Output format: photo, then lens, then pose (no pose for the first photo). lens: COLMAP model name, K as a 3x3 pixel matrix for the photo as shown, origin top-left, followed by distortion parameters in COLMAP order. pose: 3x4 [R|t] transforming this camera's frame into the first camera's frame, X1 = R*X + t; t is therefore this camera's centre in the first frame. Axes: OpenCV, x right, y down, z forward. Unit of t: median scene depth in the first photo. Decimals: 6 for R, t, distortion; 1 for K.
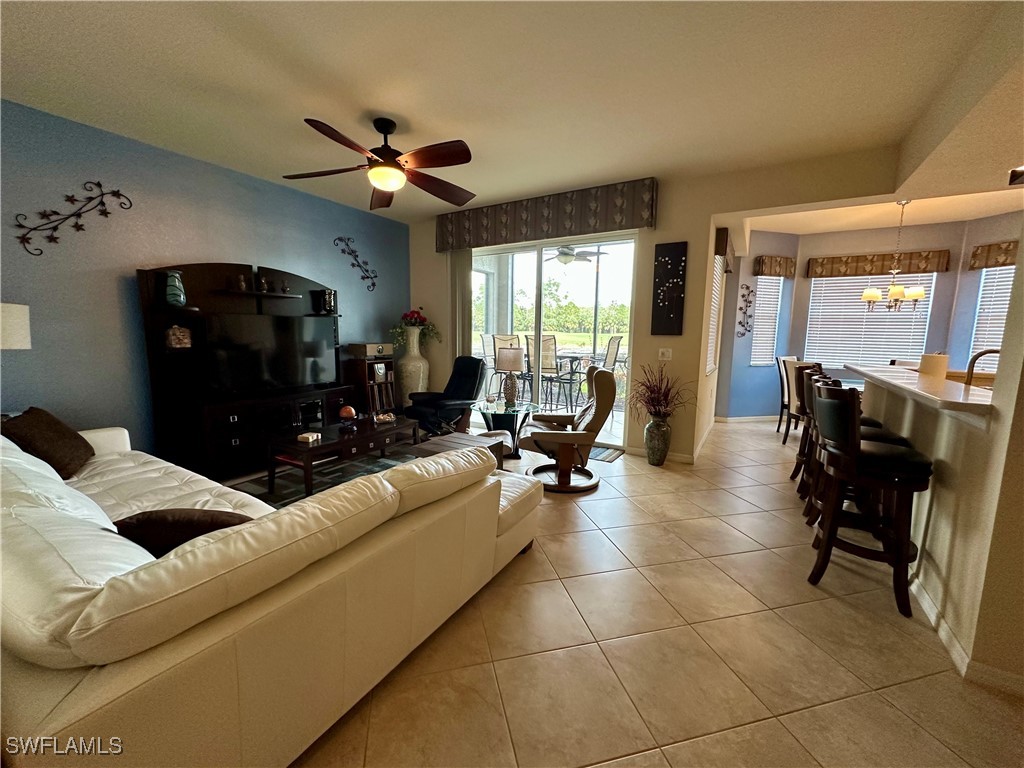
lens RADIAL K [[407.6, 0, 512.6], [0, 407.6, 385.4], [0, 0, 1]] dist [-0.001723, 0.000573]
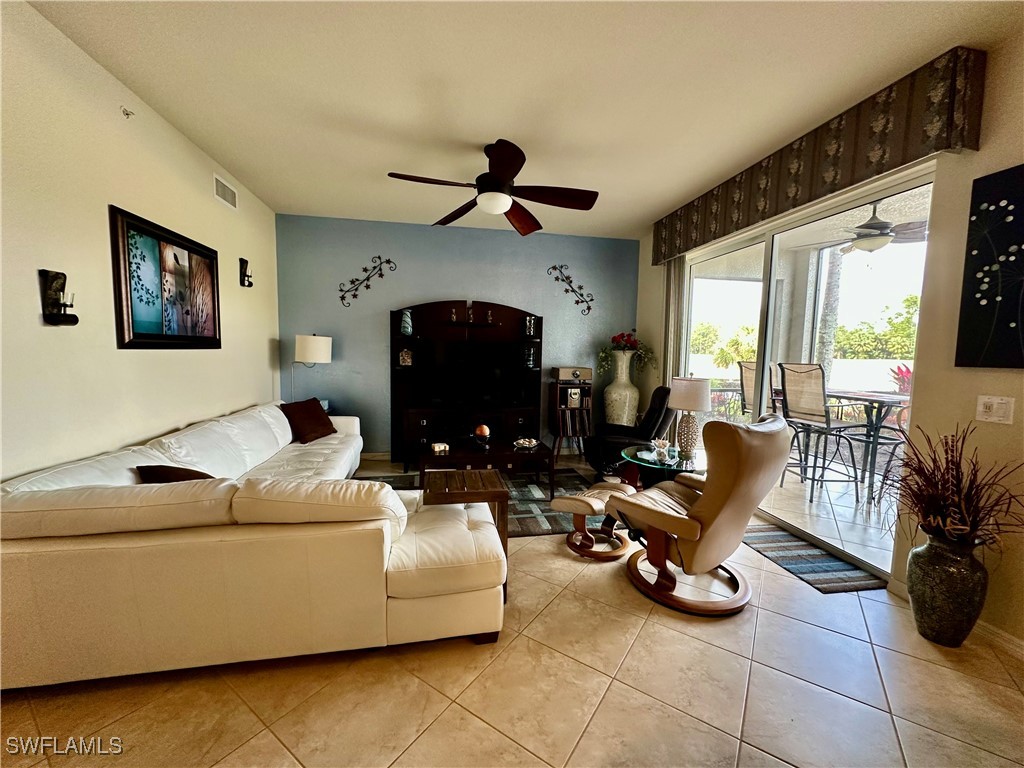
lens RADIAL K [[407.6, 0, 512.6], [0, 407.6, 385.4], [0, 0, 1]] dist [-0.001723, 0.000573]
pose [[0.664324, 0.062491, -0.744828, 0.368676], [-0.109344, 0.993903, -0.014138, -0.038397], [0.739404, 0.090835, 0.667107, 0.302115]]
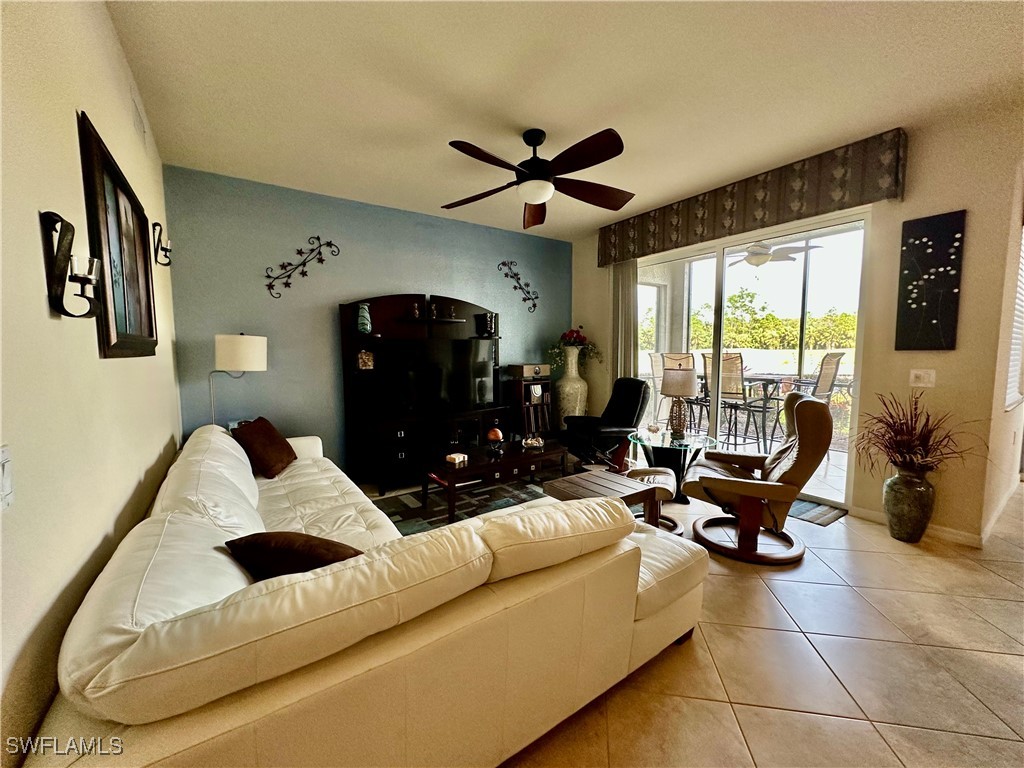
lens RADIAL K [[407.6, 0, 512.6], [0, 407.6, 385.4], [0, 0, 1]] dist [-0.001723, 0.000573]
pose [[0.912532, 0.015499, -0.408711, 0.028280], [-0.035099, 0.998563, -0.040499, -0.012759], [0.407496, 0.051302, 0.911765, 0.102393]]
